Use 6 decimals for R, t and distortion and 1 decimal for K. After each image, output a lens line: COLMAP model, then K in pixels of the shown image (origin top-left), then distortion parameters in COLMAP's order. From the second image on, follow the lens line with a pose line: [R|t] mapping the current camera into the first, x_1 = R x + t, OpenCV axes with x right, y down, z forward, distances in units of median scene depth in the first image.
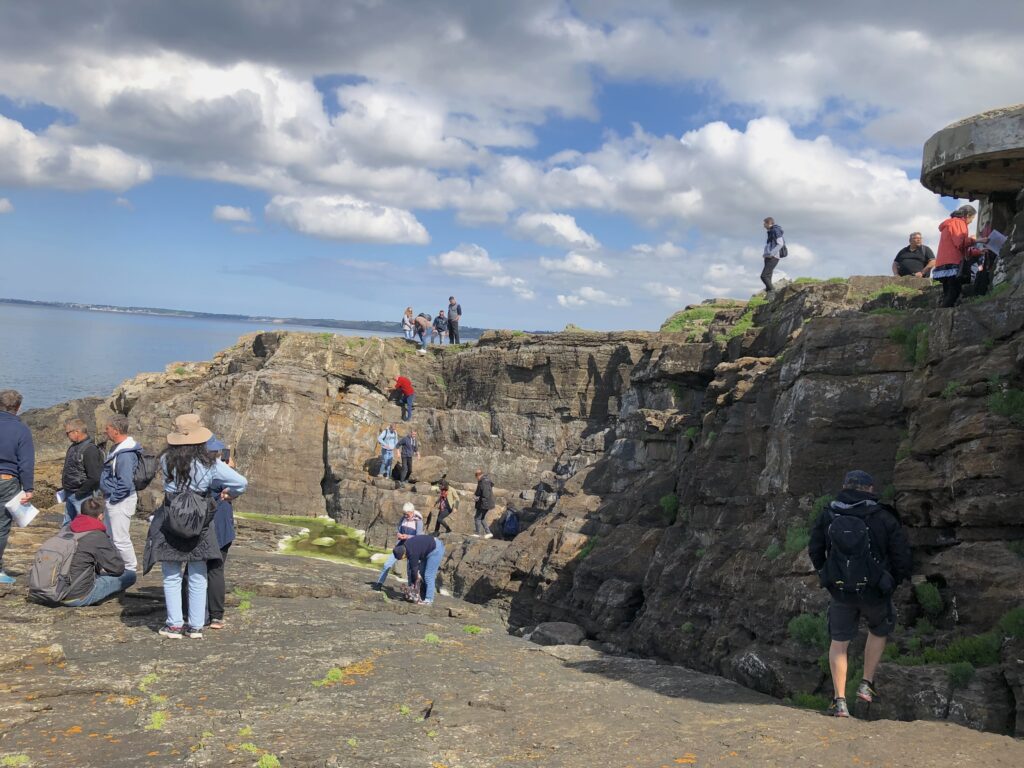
lens RADIAL K [[811.3, 0, 538.5], [0, 811.3, 374.7], [0, 0, 1]] dist [-0.004168, -0.016585]
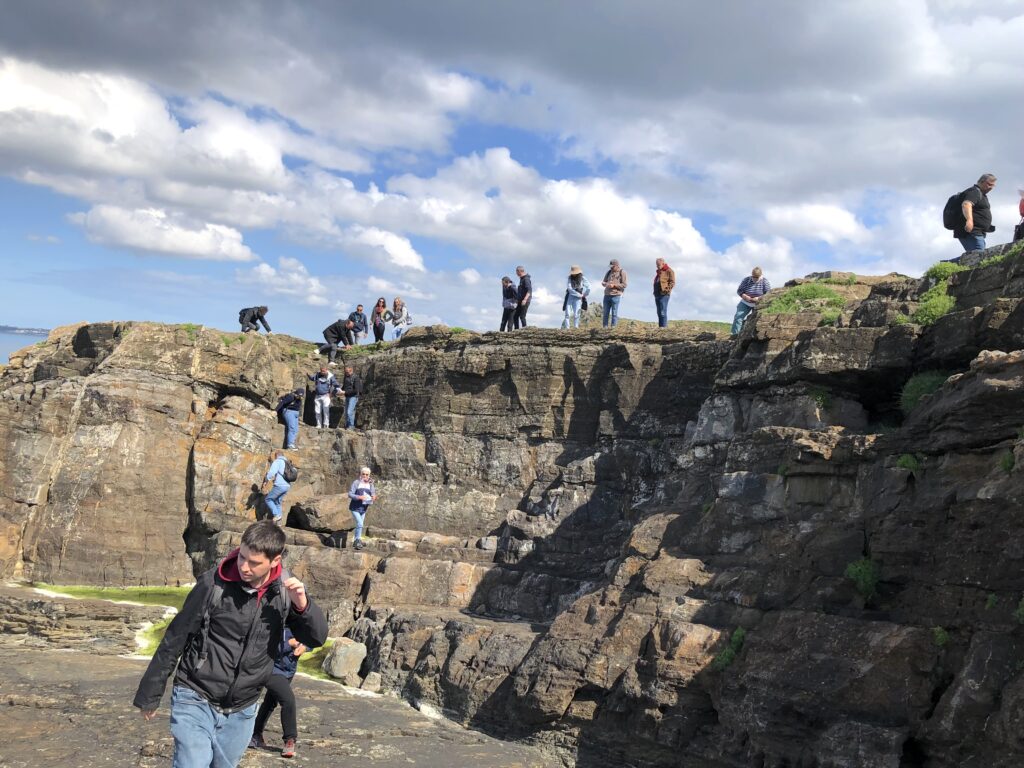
lens RADIAL K [[811.3, 0, 546.2], [0, 811.3, 384.4], [0, 0, 1]] dist [-0.004168, -0.016585]
pose [[0.972839, 0.003958, 0.231451, -0.129873], [-0.001406, 0.999936, -0.011192, 0.009778], [-0.231480, 0.010563, 0.972782, 0.249988]]
